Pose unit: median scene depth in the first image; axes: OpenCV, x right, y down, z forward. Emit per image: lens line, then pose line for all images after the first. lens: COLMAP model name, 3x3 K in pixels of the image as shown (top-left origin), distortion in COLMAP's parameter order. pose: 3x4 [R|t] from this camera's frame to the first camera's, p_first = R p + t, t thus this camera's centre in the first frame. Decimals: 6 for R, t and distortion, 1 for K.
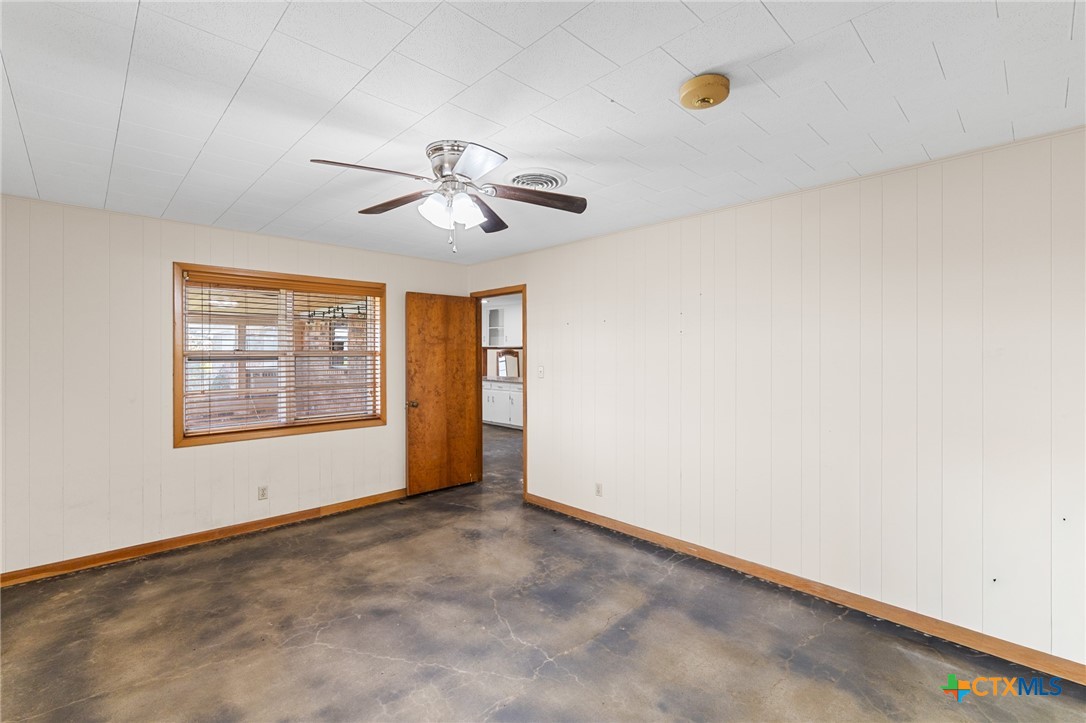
lens RADIAL K [[476.5, 0, 540.4], [0, 476.5, 360.9], [0, 0, 1]] dist [-0.001286, 0.000062]
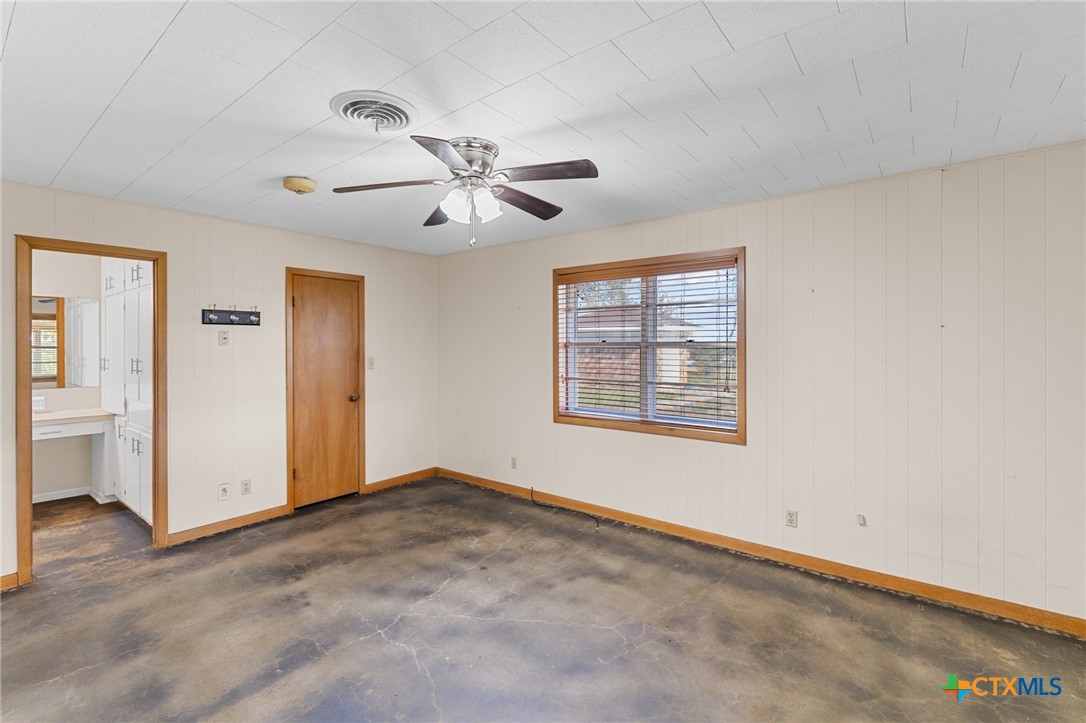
lens RADIAL K [[476.5, 0, 540.4], [0, 476.5, 360.9], [0, 0, 1]] dist [-0.001286, 0.000062]
pose [[-0.991031, 0.009802, -0.133269, -0.182037], [0.002791, 0.998607, 0.052692, -0.030563], [0.133600, 0.051847, -0.989678, 1.899085]]
